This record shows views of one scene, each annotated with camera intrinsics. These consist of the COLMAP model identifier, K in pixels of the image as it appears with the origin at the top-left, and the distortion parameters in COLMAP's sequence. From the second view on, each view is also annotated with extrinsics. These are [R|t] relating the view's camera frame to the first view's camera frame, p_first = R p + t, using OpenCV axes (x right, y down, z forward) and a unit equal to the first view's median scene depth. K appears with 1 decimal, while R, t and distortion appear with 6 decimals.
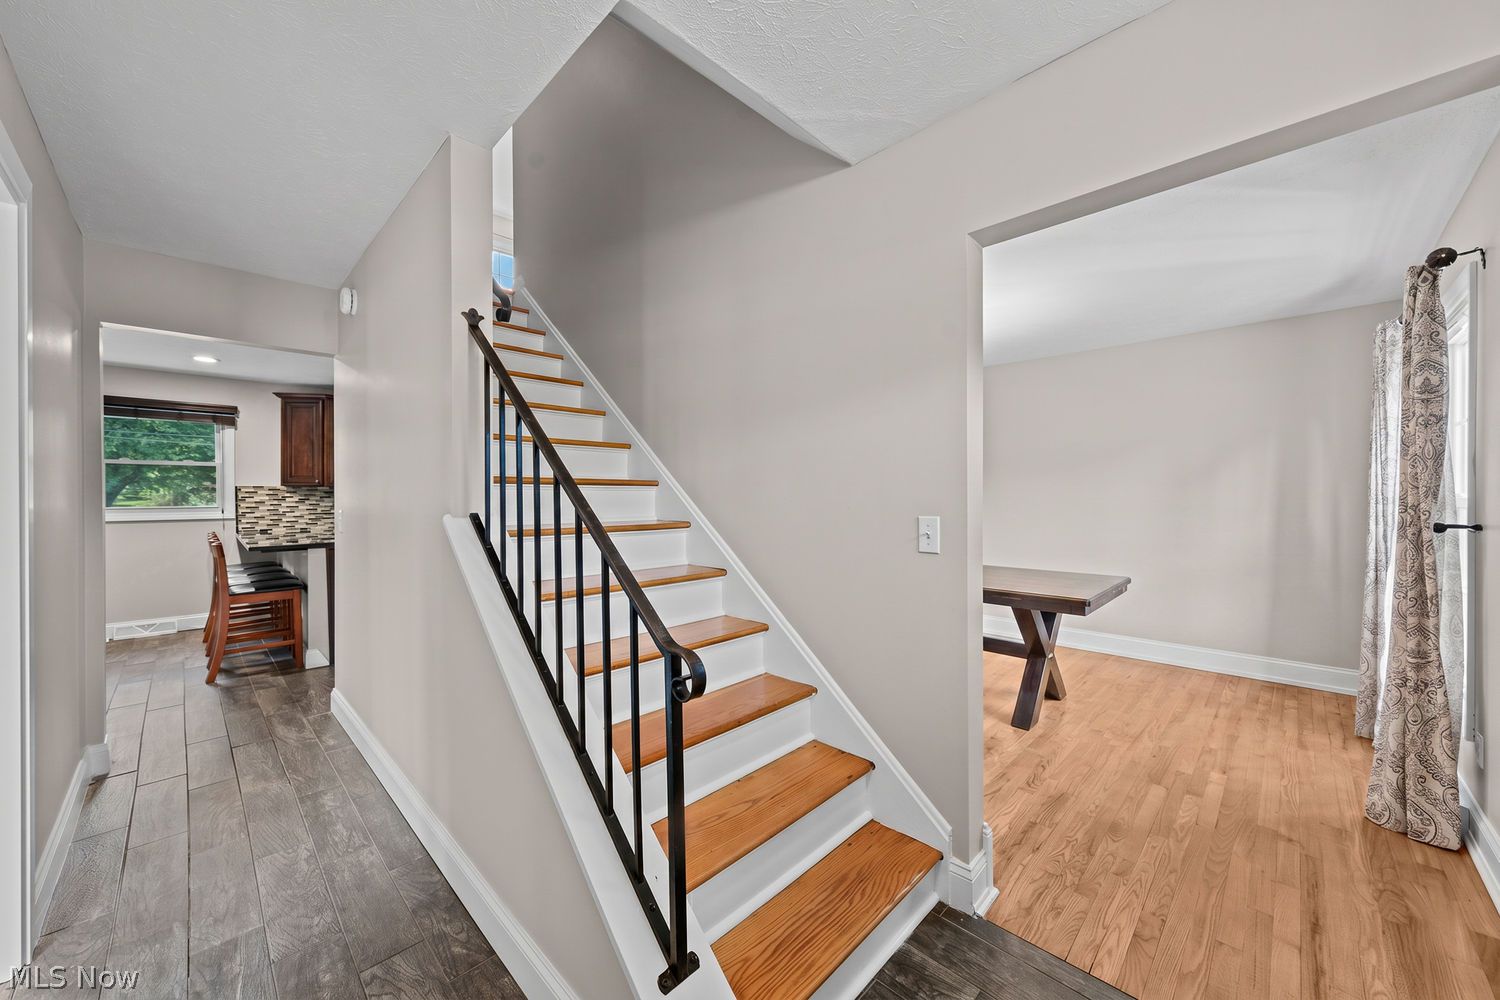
lens RADIAL K [[545.8, 0, 753.8], [0, 545.8, 499.4], [0, 0, 1]] dist [-0.002519, 0.000126]
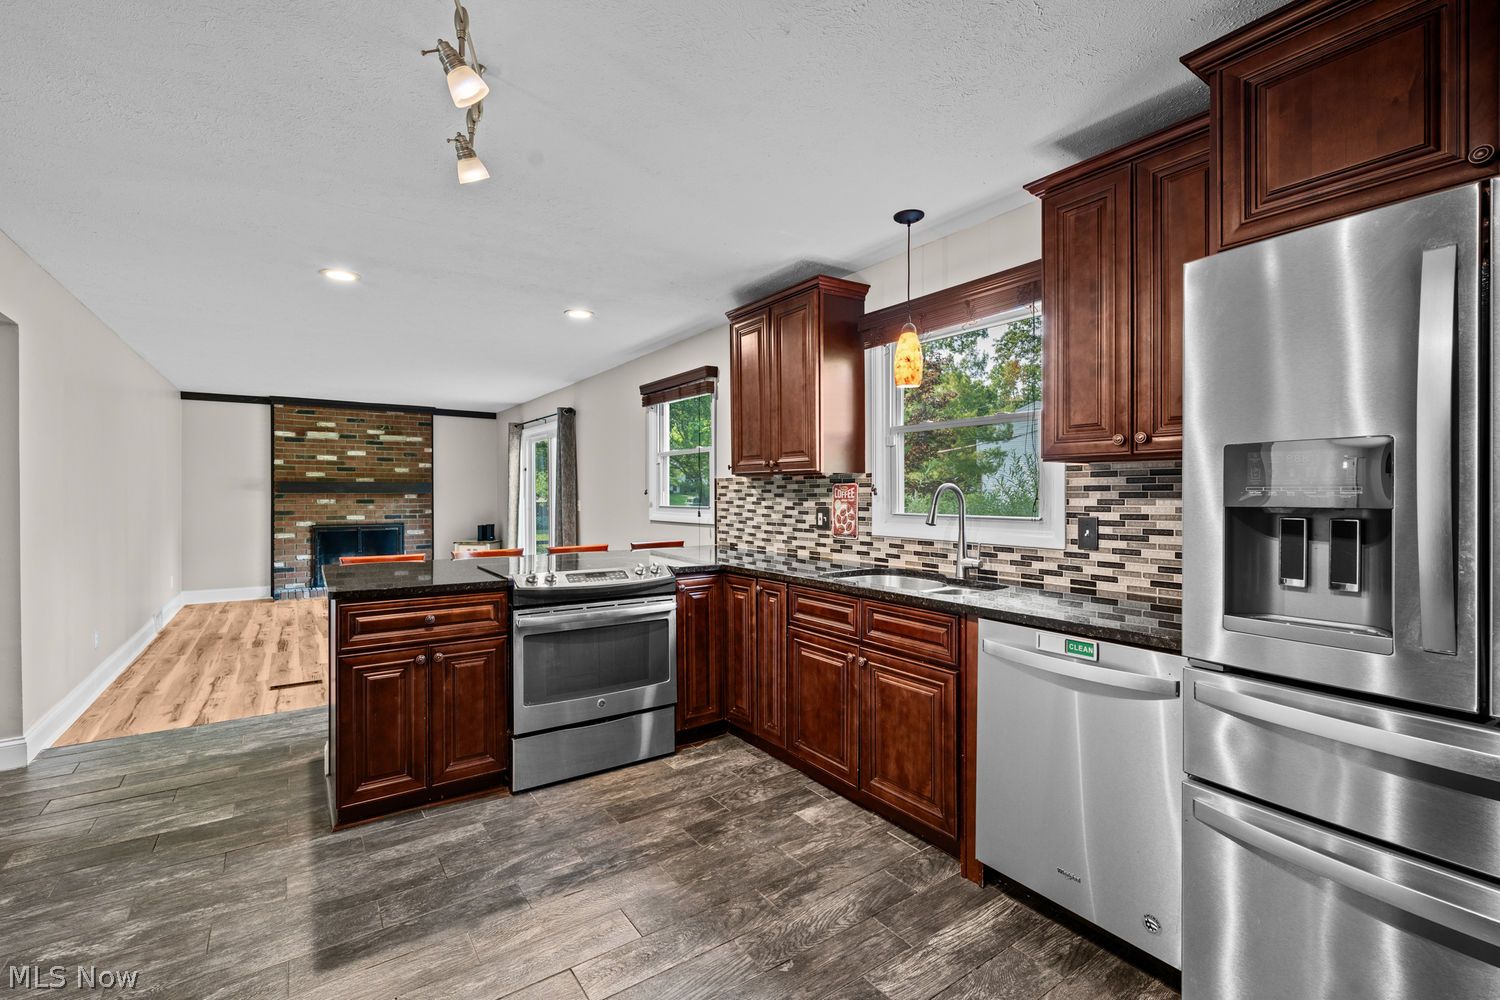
lens RADIAL K [[649.5, 0, 750.6], [0, 649.5, 497.0], [0, 0, 1]] dist [0.000614, -0.000262]
pose [[-0.182258, 0.009983, -0.983200, -0.131651], [-0.003968, 0.999933, 0.010888, -0.009664], [0.983243, 0.005886, -0.182206, 1.192278]]
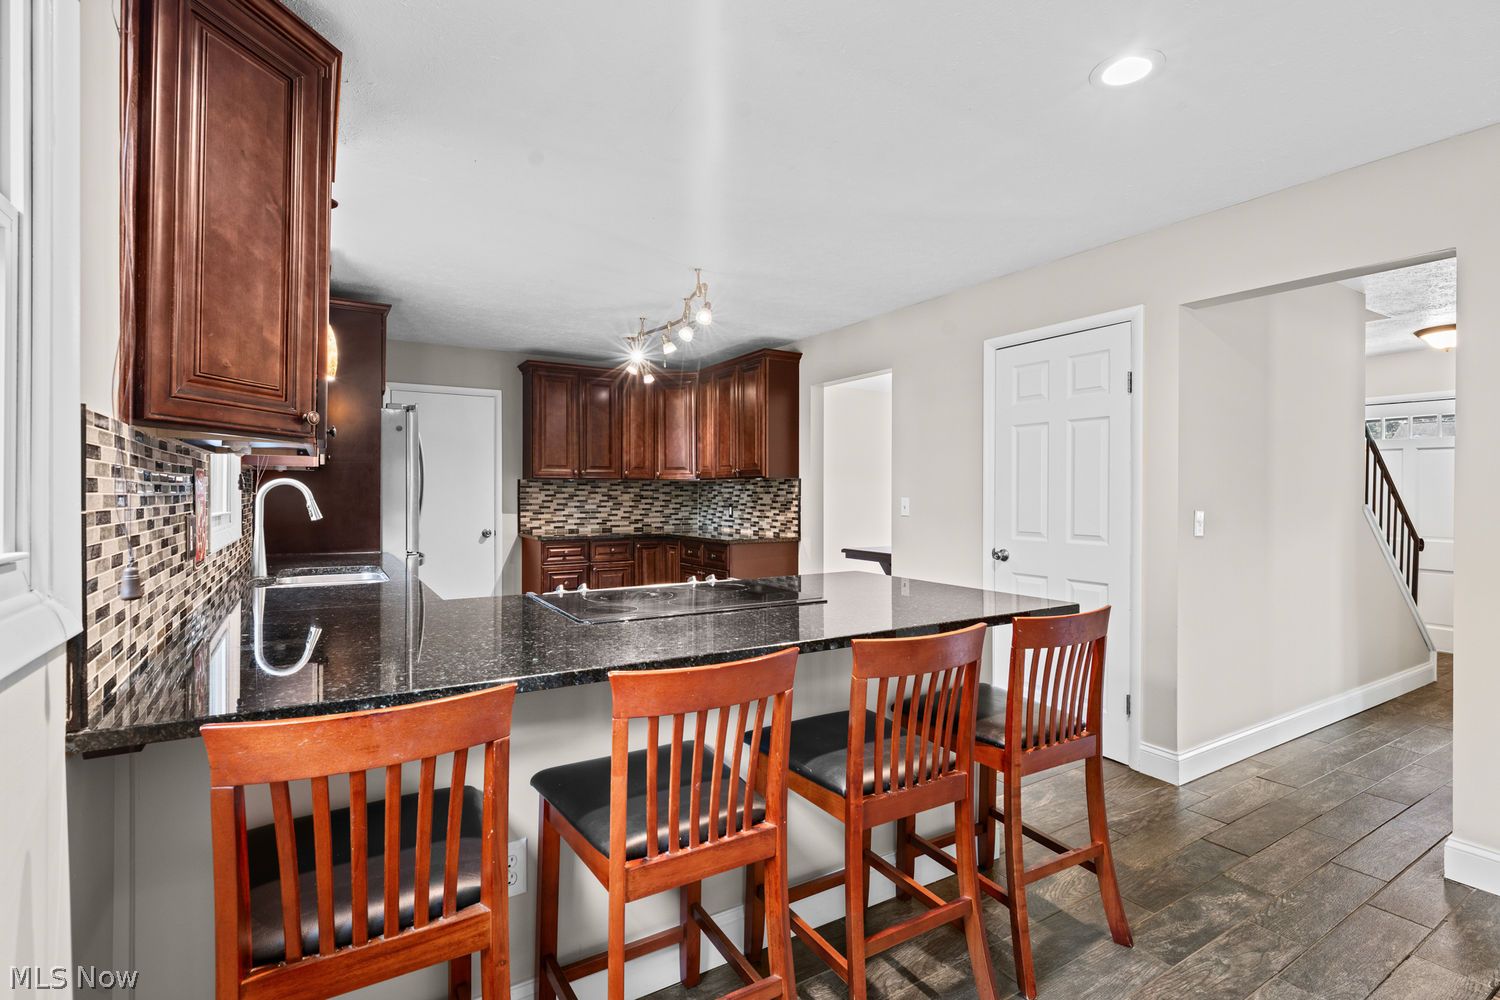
lens RADIAL K [[704.2, 0, 755.8], [0, 704.2, 494.5], [0, 0, 1]] dist [-0.000839, -0.000145]
pose [[0.239702, 0.004982, 0.970834, -1.081355], [0.002256, 0.999981, -0.005689, 0.000722], [-0.970844, 0.003554, 0.239686, 0.779249]]
